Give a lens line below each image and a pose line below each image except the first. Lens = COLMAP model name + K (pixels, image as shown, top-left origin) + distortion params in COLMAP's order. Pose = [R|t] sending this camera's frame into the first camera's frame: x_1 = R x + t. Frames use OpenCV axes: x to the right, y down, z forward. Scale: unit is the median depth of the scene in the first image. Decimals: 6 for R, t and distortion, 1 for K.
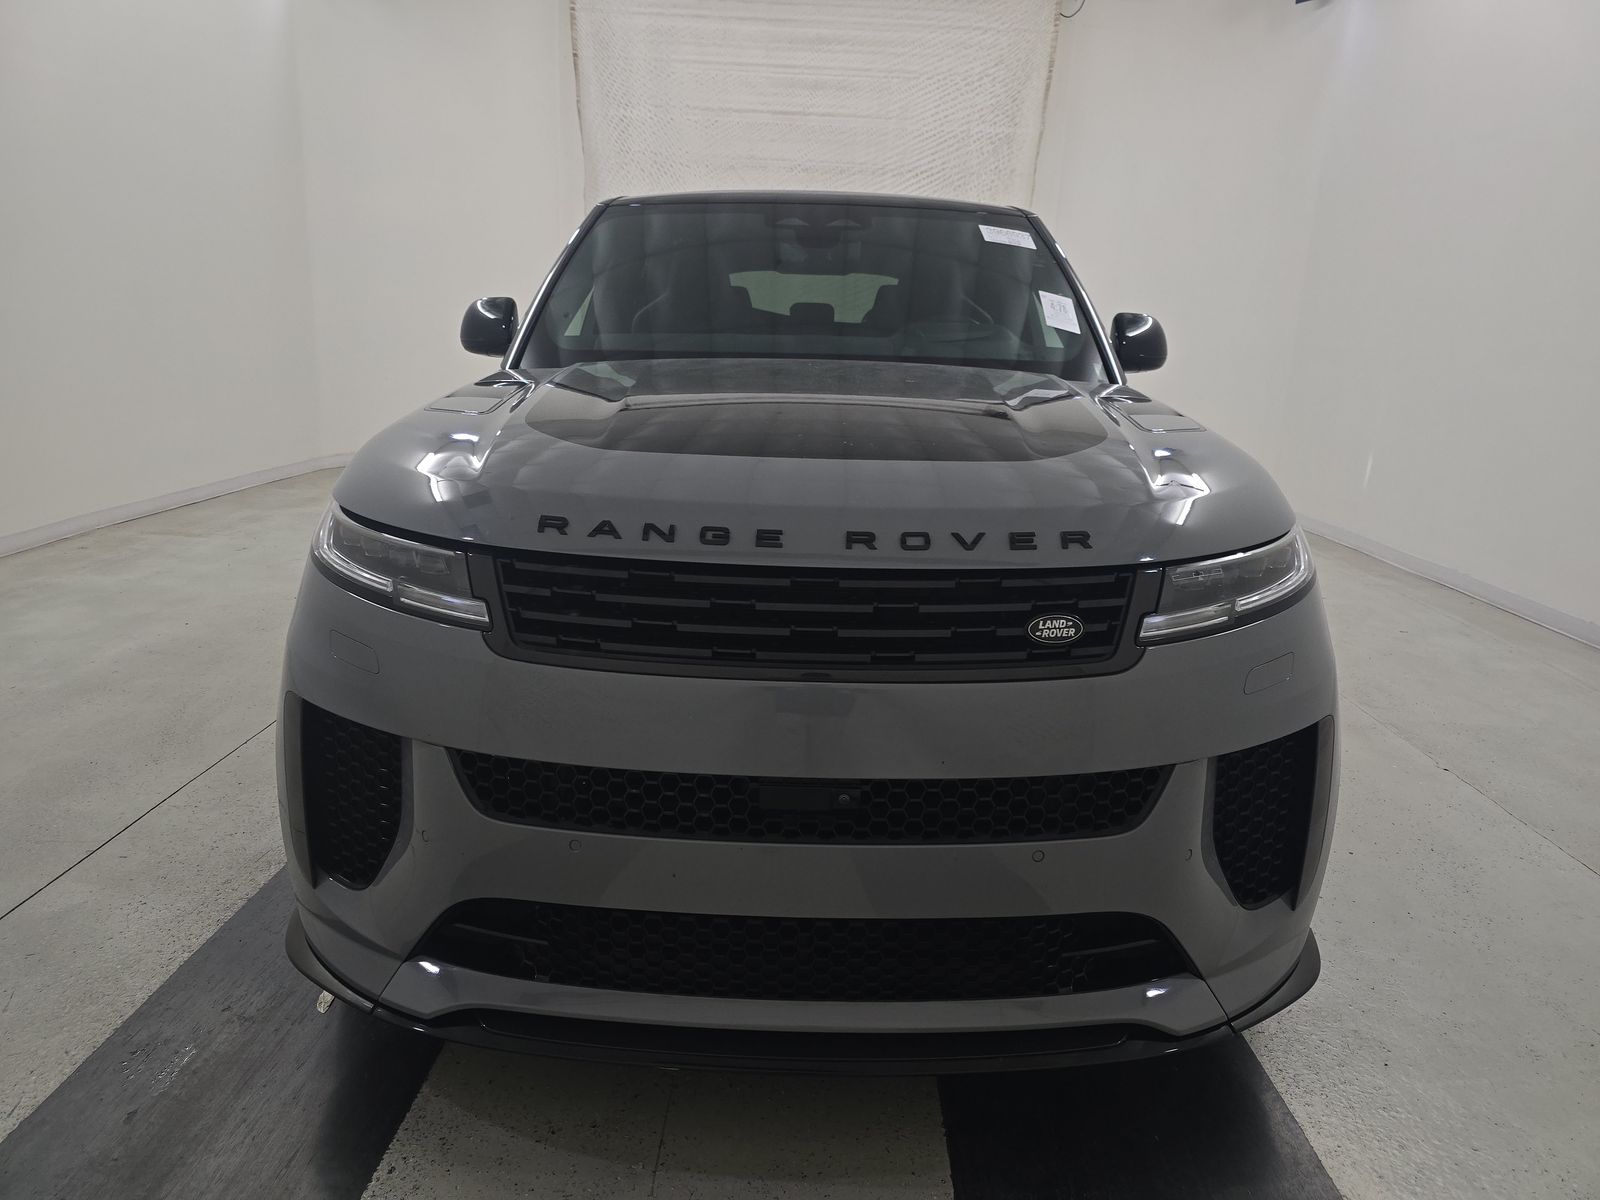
lens RADIAL K [[1077.6, 0, 800.7], [0, 1077.6, 601.9], [0, 0, 1]] dist [0.035828, -0.034529]
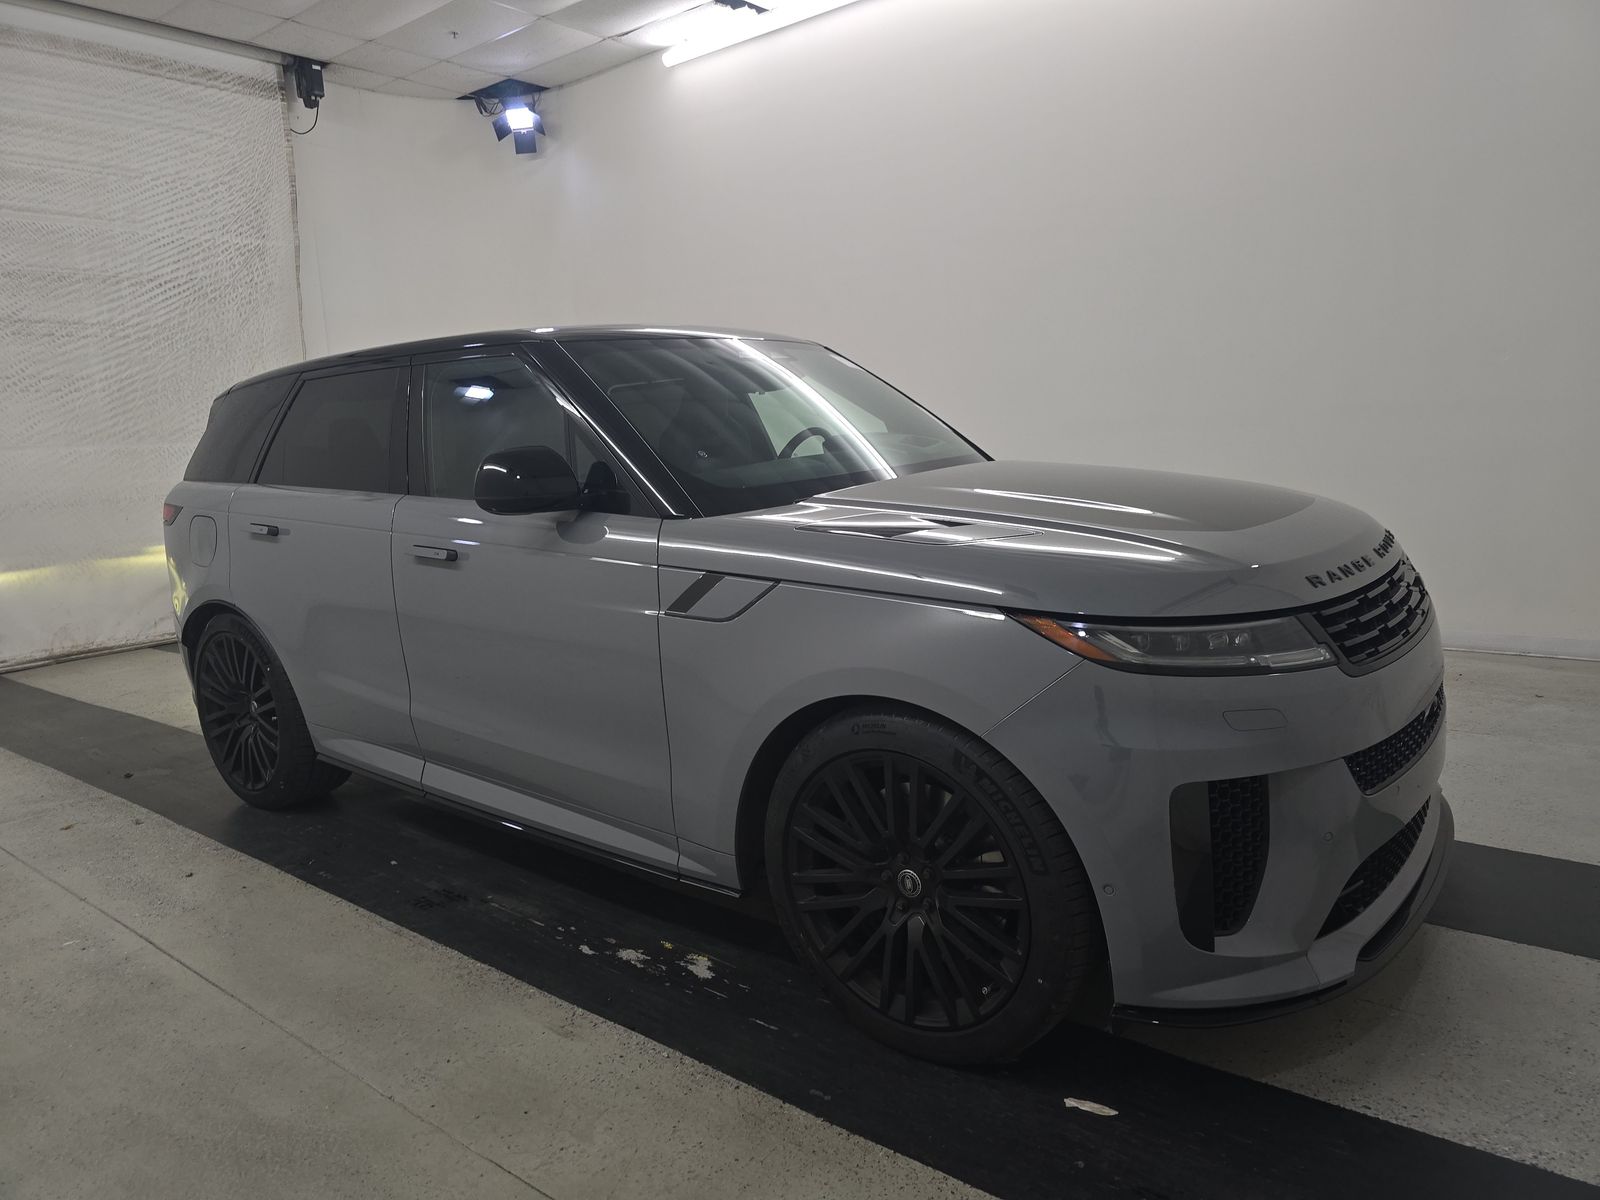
lens RADIAL K [[1077.6, 0, 793.7], [0, 1077.6, 603.5], [0, 0, 1]] dist [0.035828, -0.034529]
pose [[0.604139, -0.199032, 0.771623, -0.315452], [0.265058, 0.963362, 0.040962, -0.051179], [-0.751505, 0.179778, 0.634760, 0.115294]]
